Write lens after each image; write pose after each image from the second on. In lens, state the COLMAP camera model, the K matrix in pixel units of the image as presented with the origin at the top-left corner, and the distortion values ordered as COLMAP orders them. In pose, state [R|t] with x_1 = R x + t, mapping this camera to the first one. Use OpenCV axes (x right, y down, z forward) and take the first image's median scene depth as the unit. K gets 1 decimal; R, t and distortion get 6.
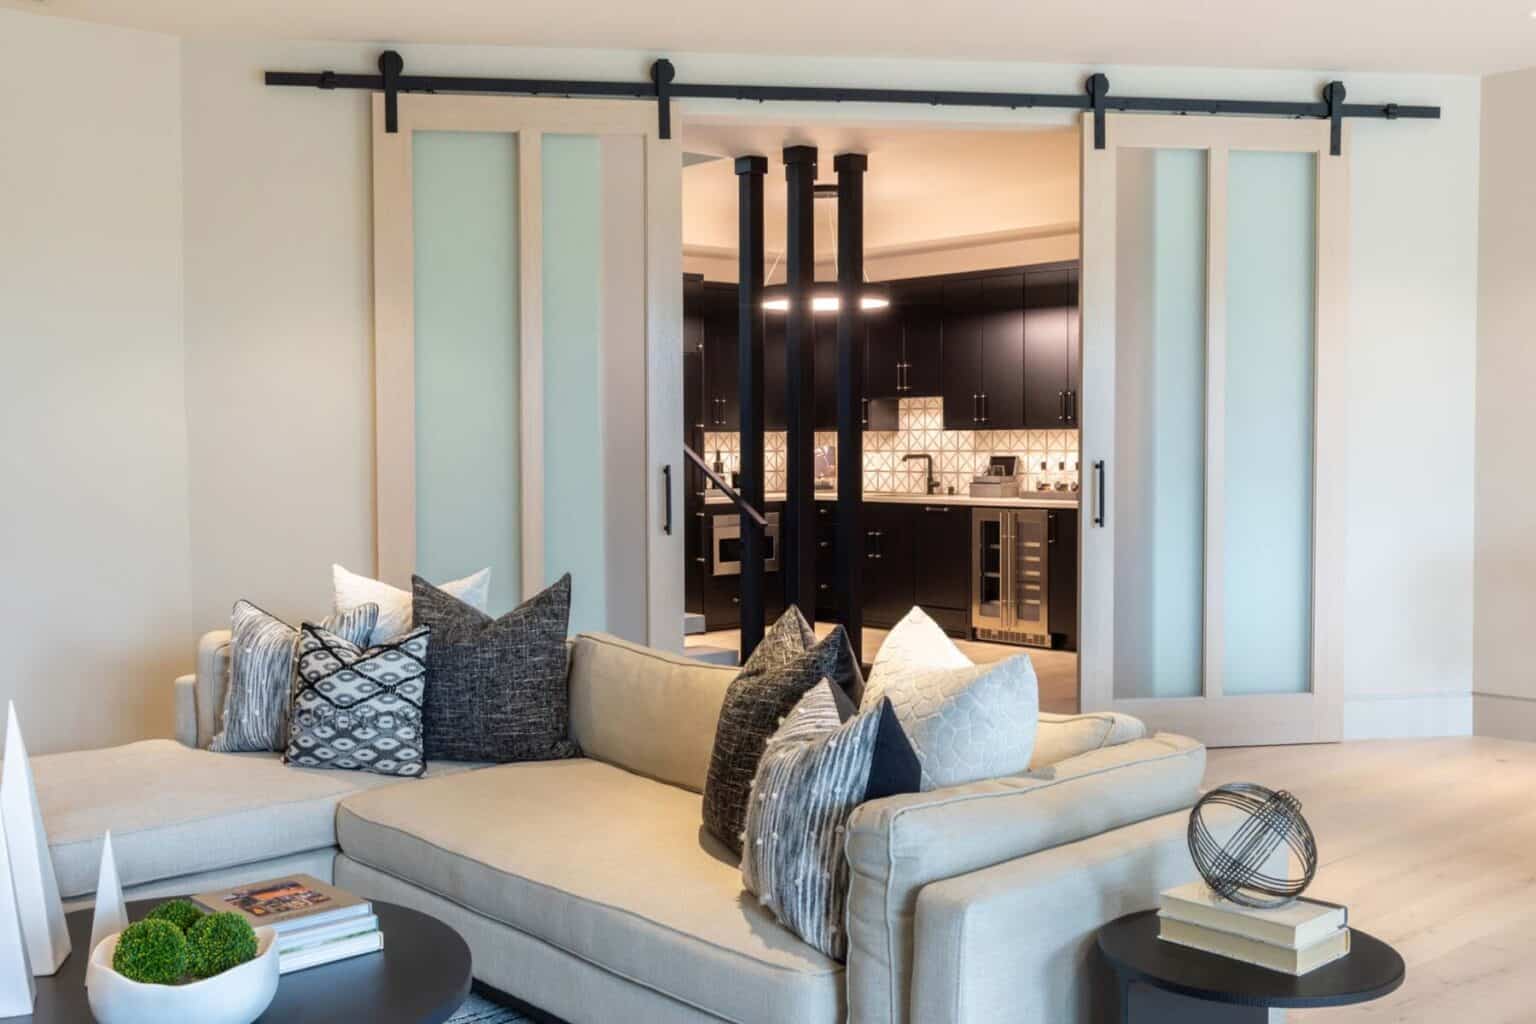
lens RADIAL K [[1438.8, 0, 765.0], [0, 1438.8, 514.2], [0, 0, 1]] dist [0.007249, 0.000000]
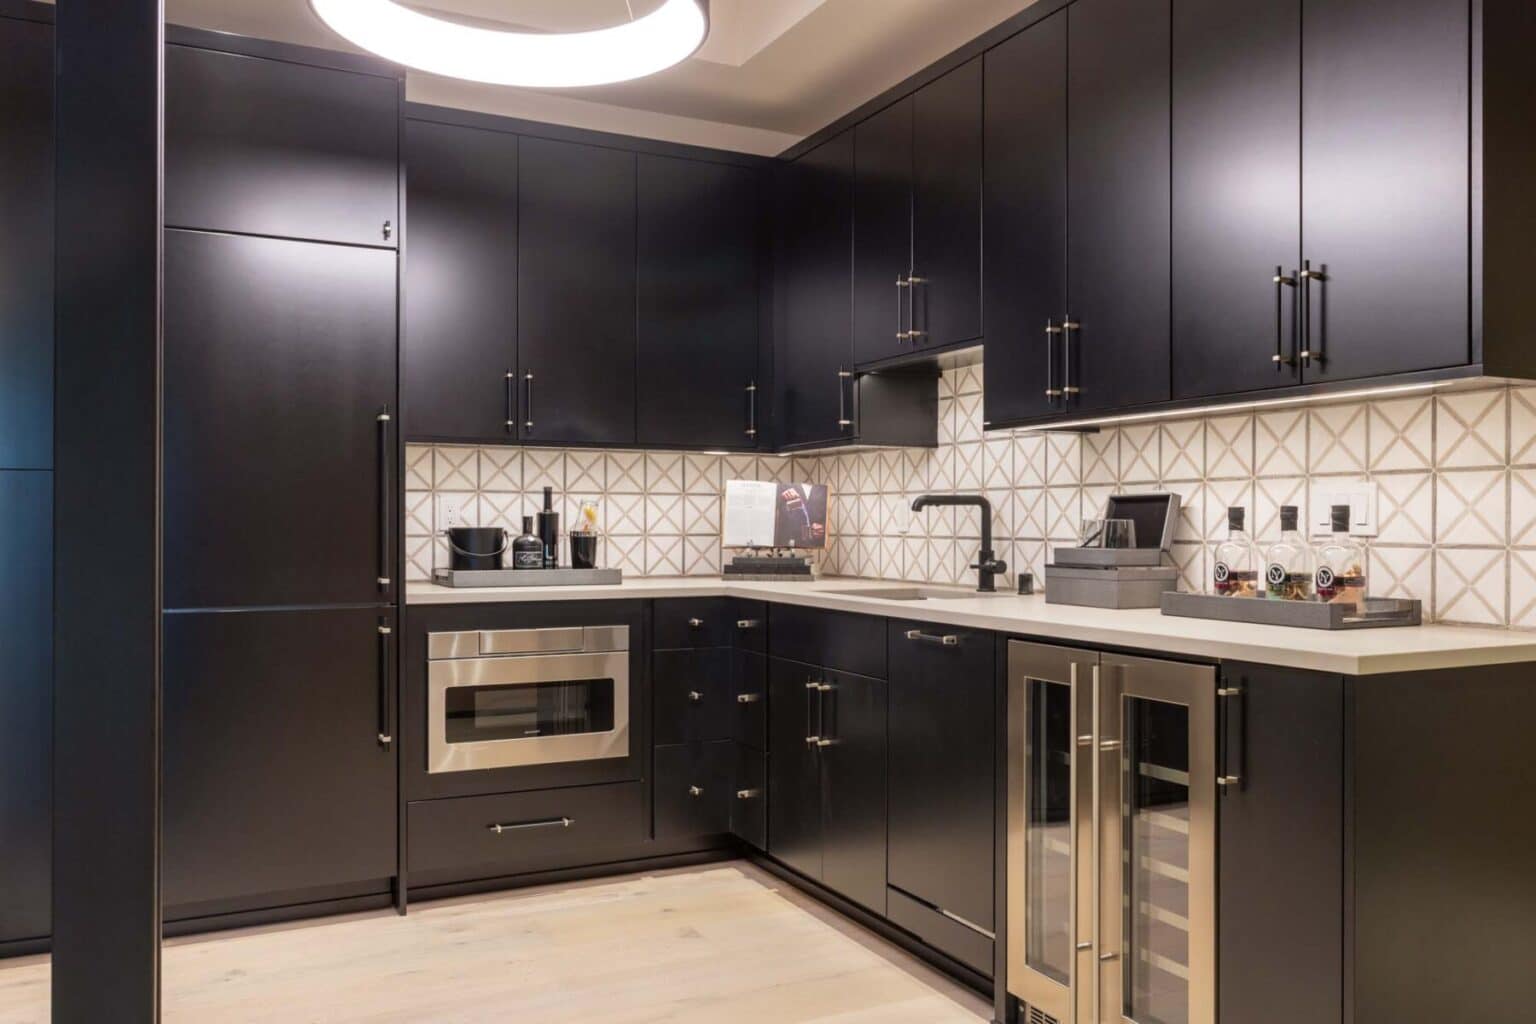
lens RADIAL K [[1262.1, 0, 774.9], [0, 1262.1, 510.6], [0, 0, 1]] dist [0.001741, 0.000447]
pose [[0.964875, 0.004451, -0.262671, 0.159650], [-0.019909, 0.998220, -0.056219, -0.015894], [0.261953, 0.059474, 0.963246, 0.656314]]
